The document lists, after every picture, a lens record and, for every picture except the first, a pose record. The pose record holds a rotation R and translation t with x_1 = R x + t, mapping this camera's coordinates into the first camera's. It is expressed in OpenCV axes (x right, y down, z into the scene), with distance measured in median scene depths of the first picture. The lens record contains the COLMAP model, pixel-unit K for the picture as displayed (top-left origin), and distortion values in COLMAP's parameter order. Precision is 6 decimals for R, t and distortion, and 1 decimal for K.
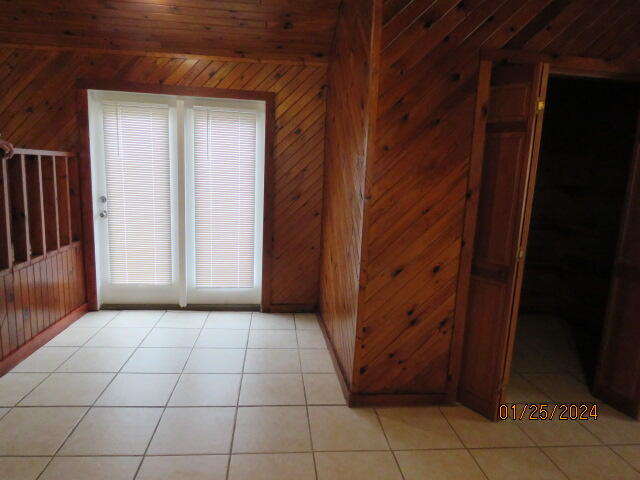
lens RADIAL K [[405.4, 0, 319.6], [0, 405.4, 239.9], [0, 0, 1]] dist [0.001048, -0.007383]
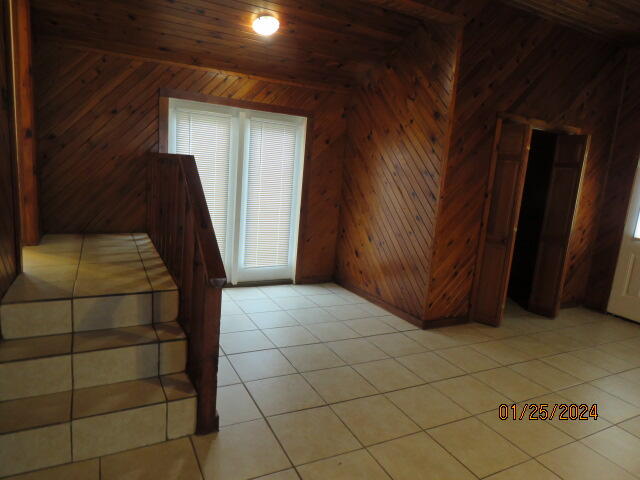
lens RADIAL K [[405.4, 0, 319.4], [0, 405.4, 240.3], [0, 0, 1]] dist [0.001048, -0.007383]
pose [[0.932222, -0.036551, 0.360035, -0.614843], [0.024508, 0.998979, 0.037960, -0.004251], [-0.361055, -0.026563, 0.932166, -0.227725]]
